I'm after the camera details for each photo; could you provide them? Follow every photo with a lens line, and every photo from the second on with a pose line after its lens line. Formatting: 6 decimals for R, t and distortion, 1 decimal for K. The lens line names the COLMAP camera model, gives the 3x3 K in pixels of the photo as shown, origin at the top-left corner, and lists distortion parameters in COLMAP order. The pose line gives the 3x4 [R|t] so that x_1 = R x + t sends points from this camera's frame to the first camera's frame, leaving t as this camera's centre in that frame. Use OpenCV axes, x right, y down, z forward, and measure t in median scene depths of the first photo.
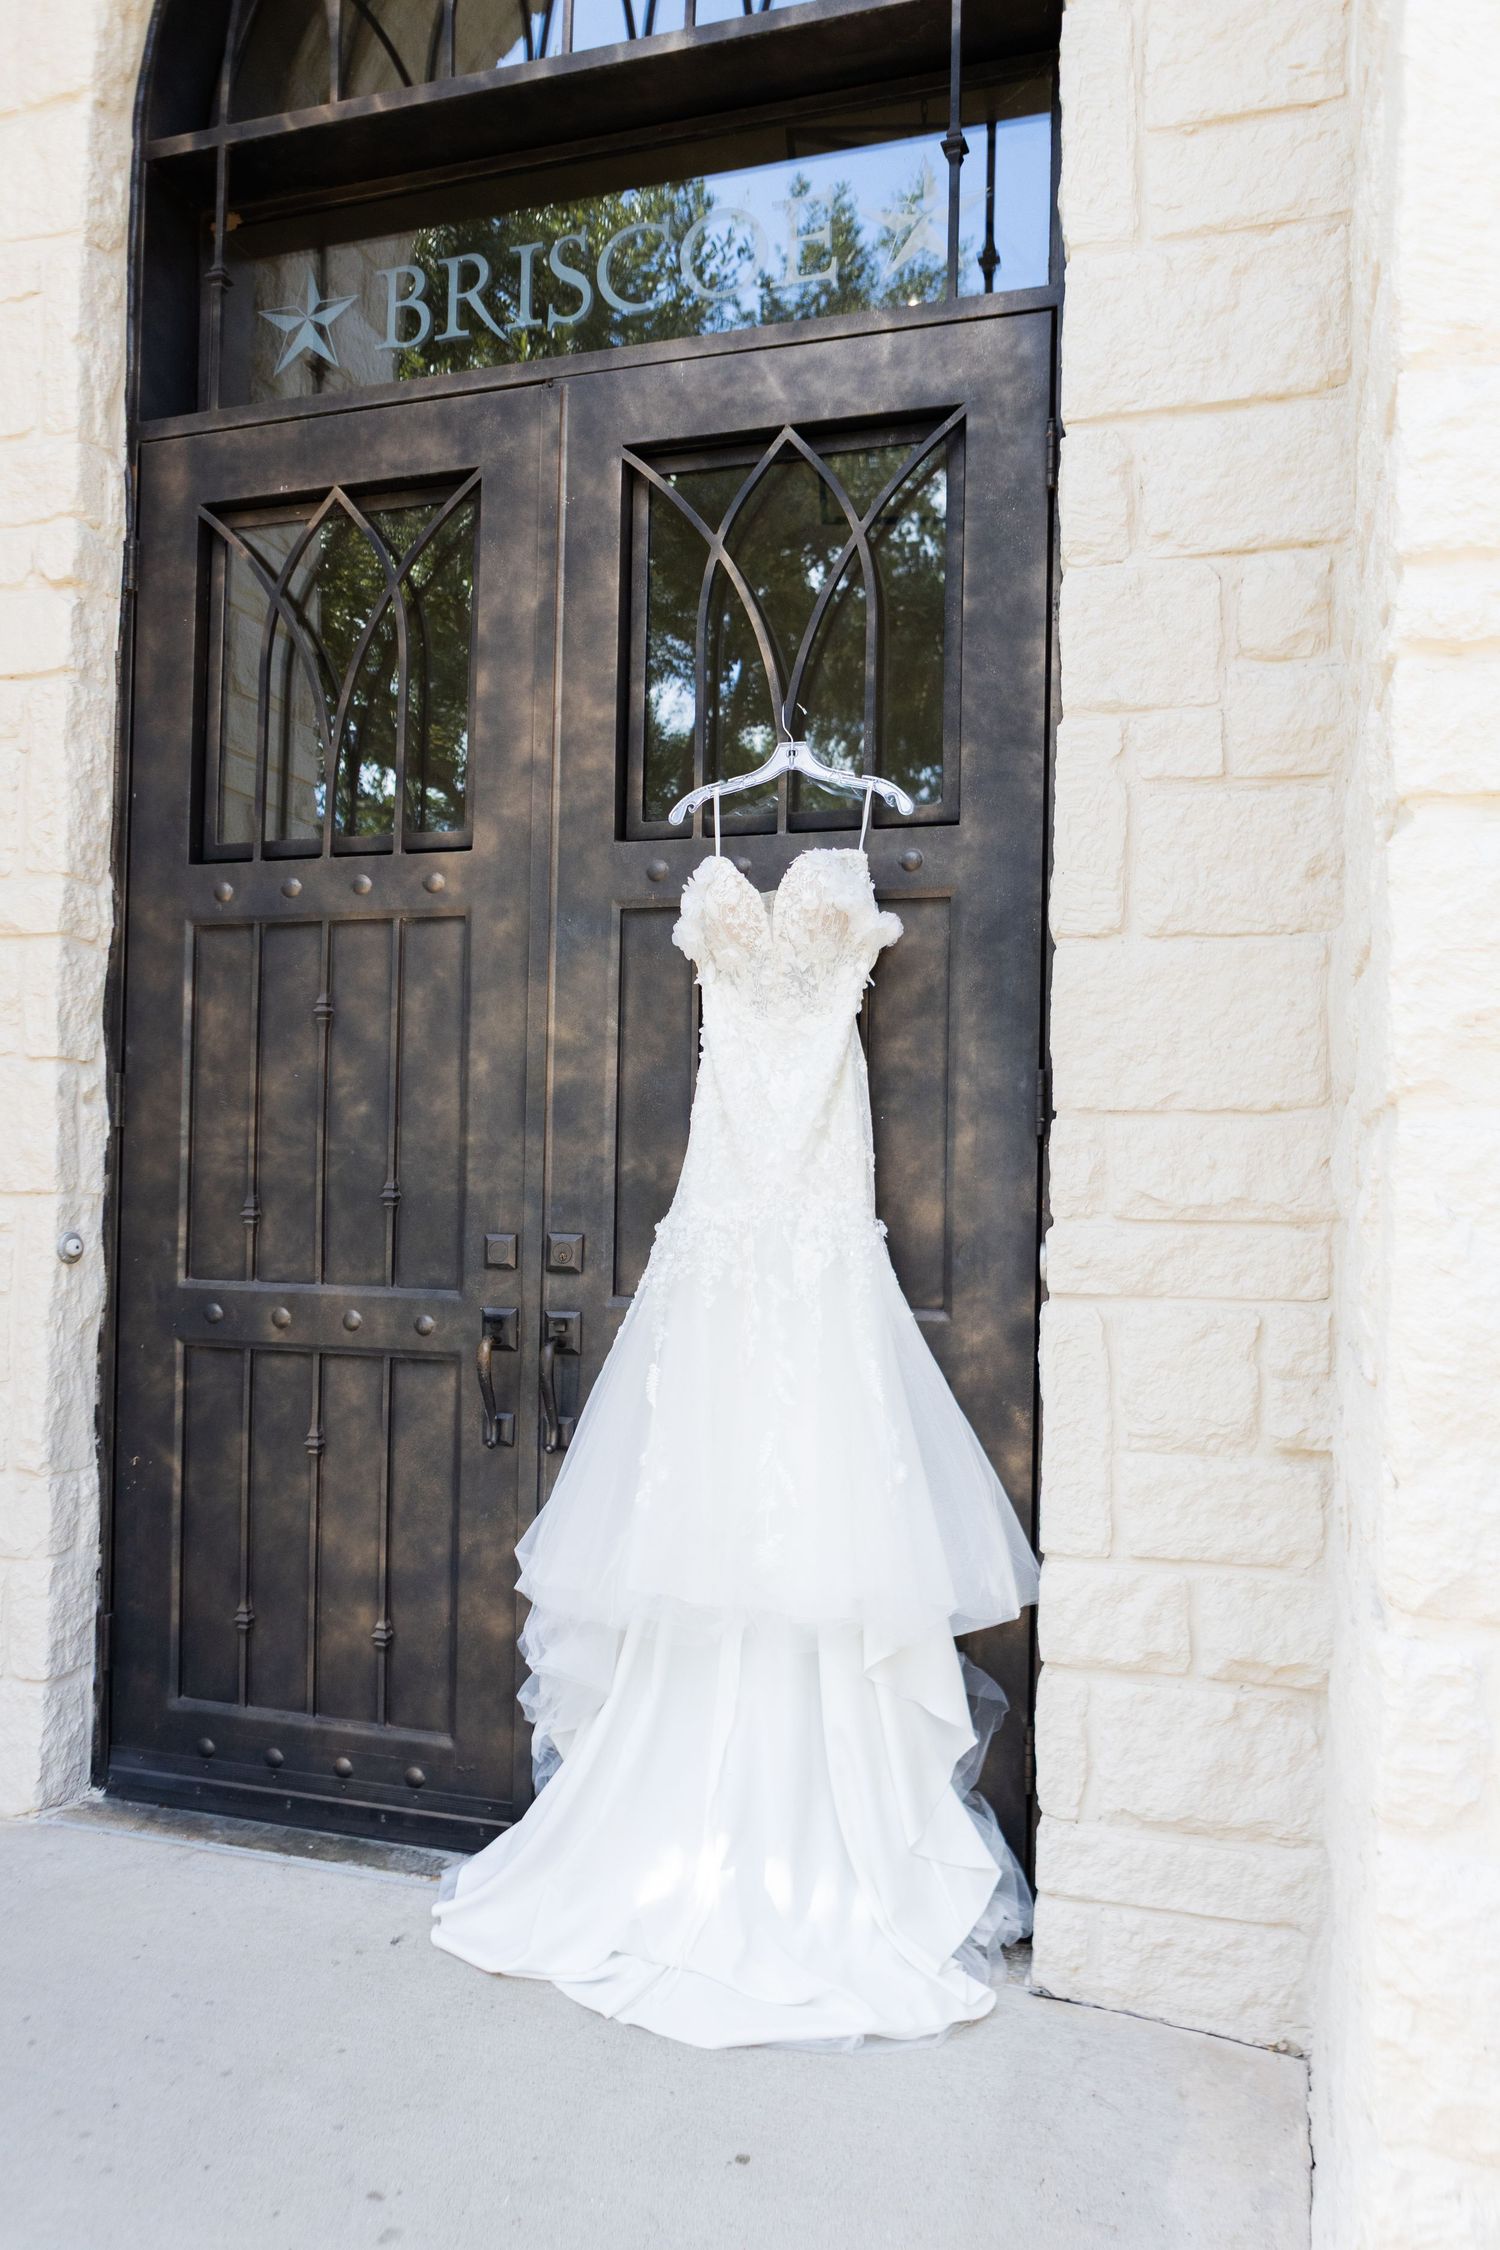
lens RADIAL K [[1661.0, 0, 716.3], [0, 1661.0, 1151.4], [0, 0, 1]] dist [-0.035516, 0.022922]
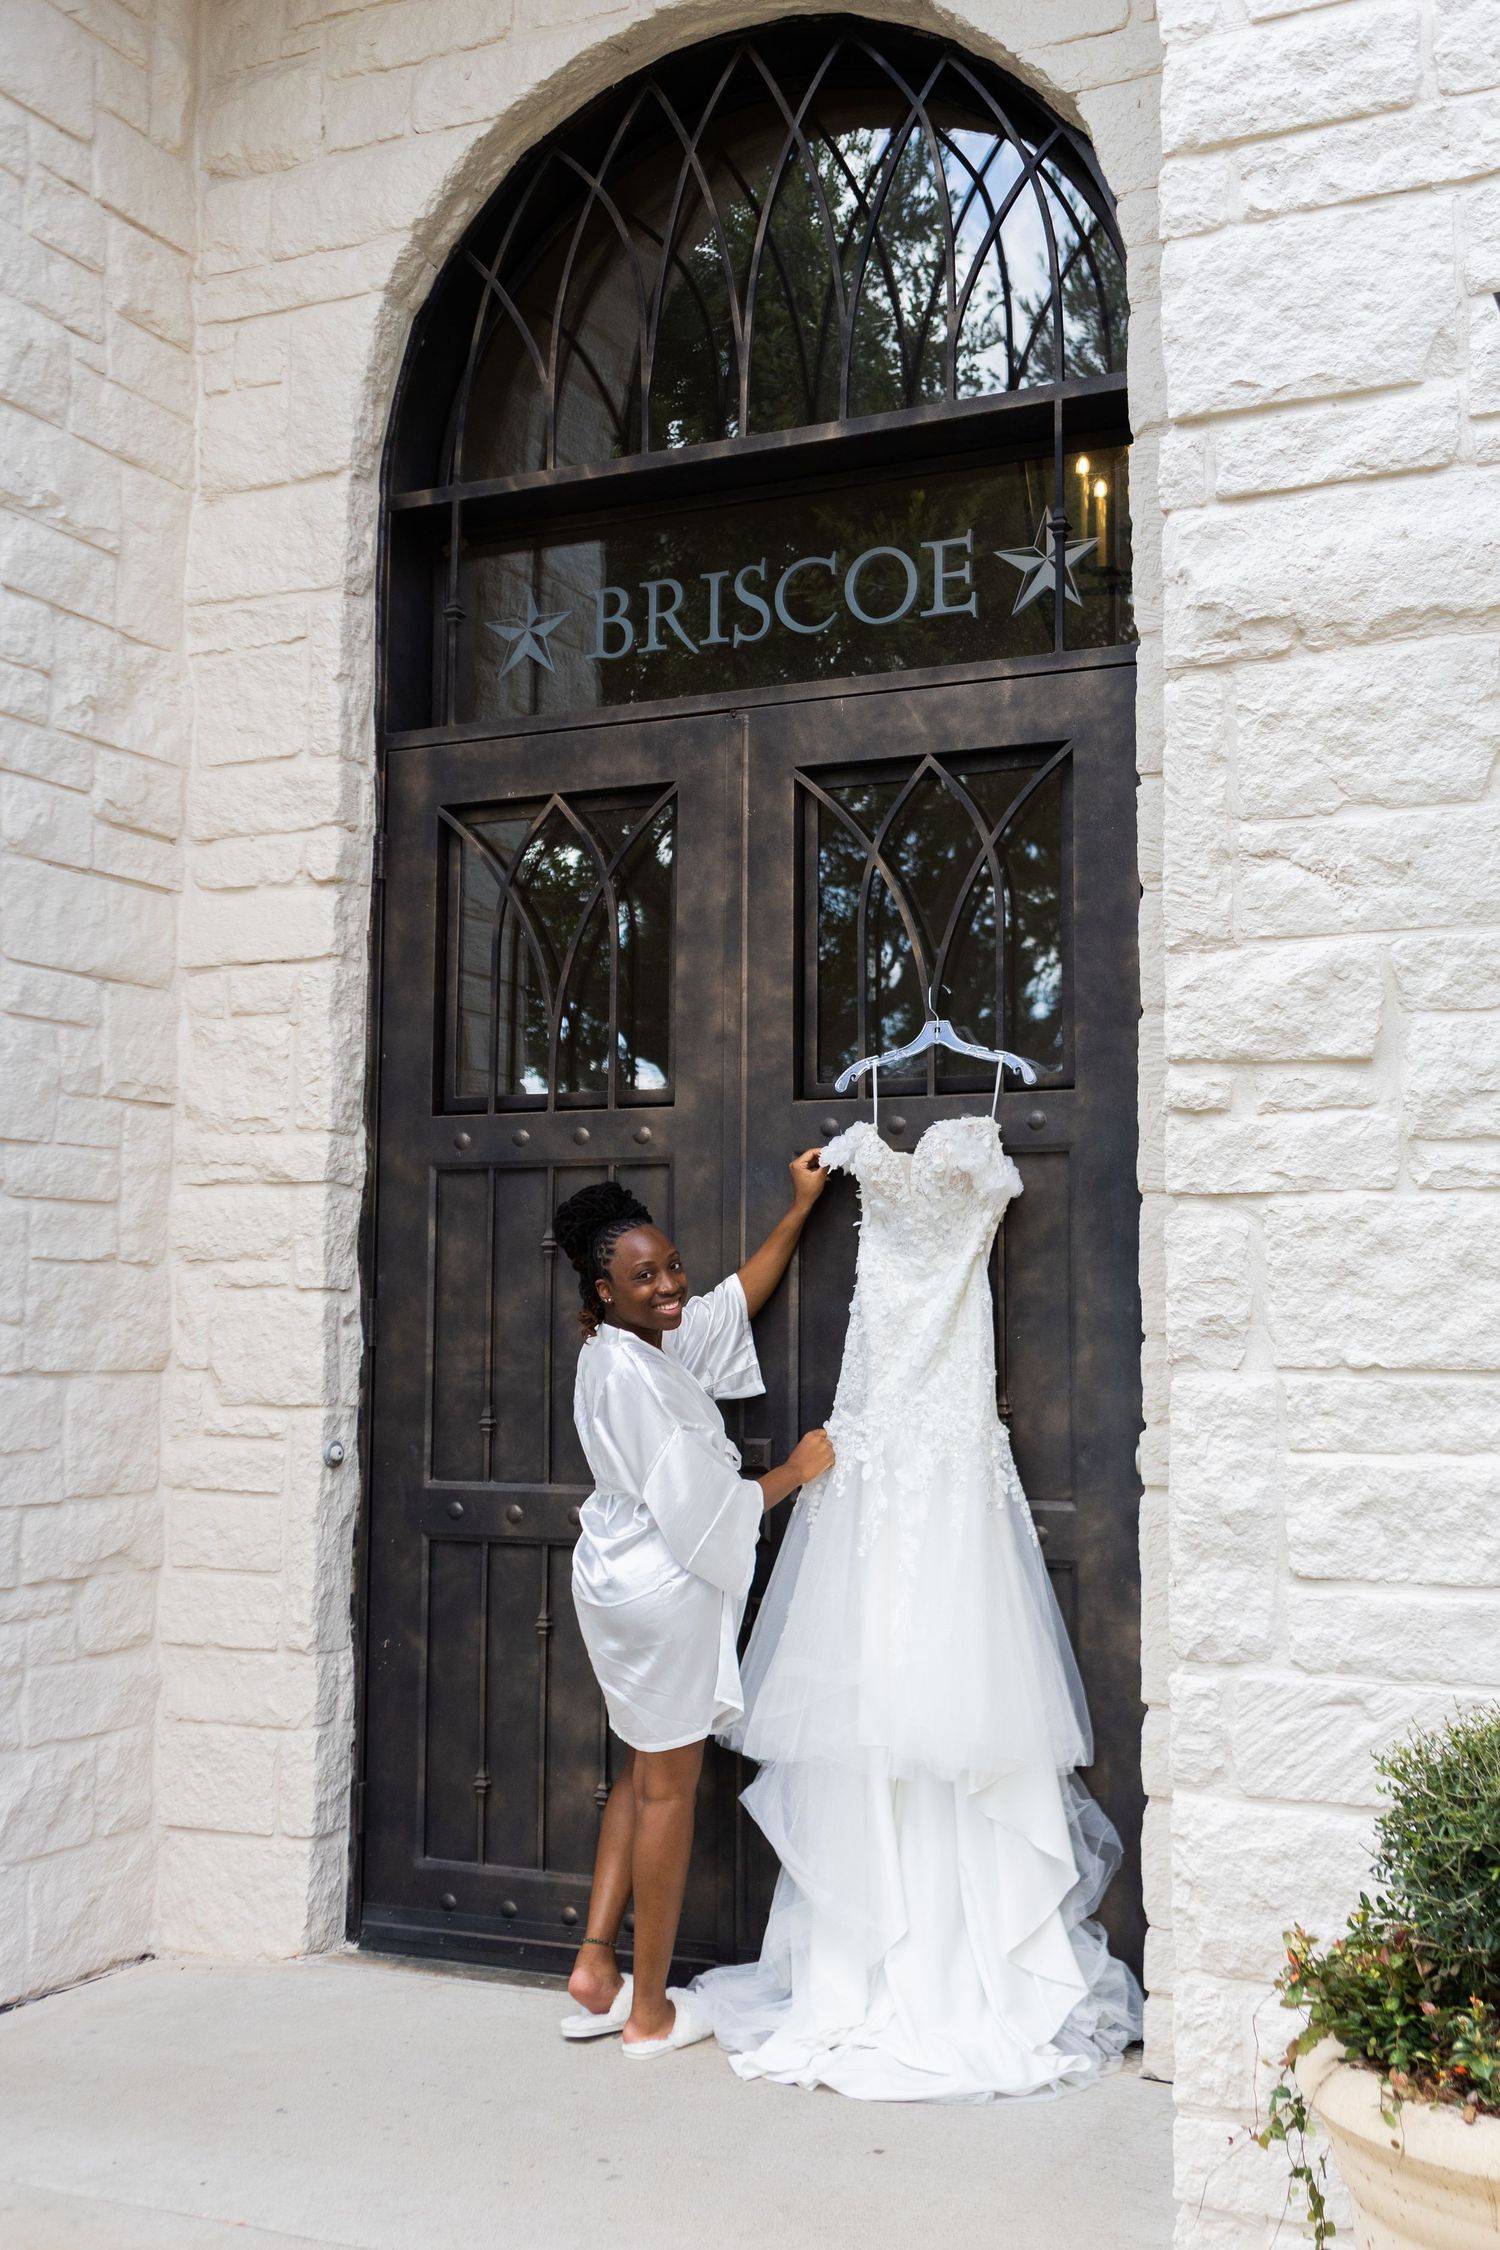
lens RADIAL K [[2342.2, 0, 779.3], [0, 2342.2, 1083.6], [0, 0, 1]] dist [-0.021135, 0.000000]
pose [[0.993060, -0.026052, -0.114689, 0.120901], [0.015089, 0.995321, -0.095433, -0.041434], [0.116639, 0.093041, 0.988807, -0.650825]]
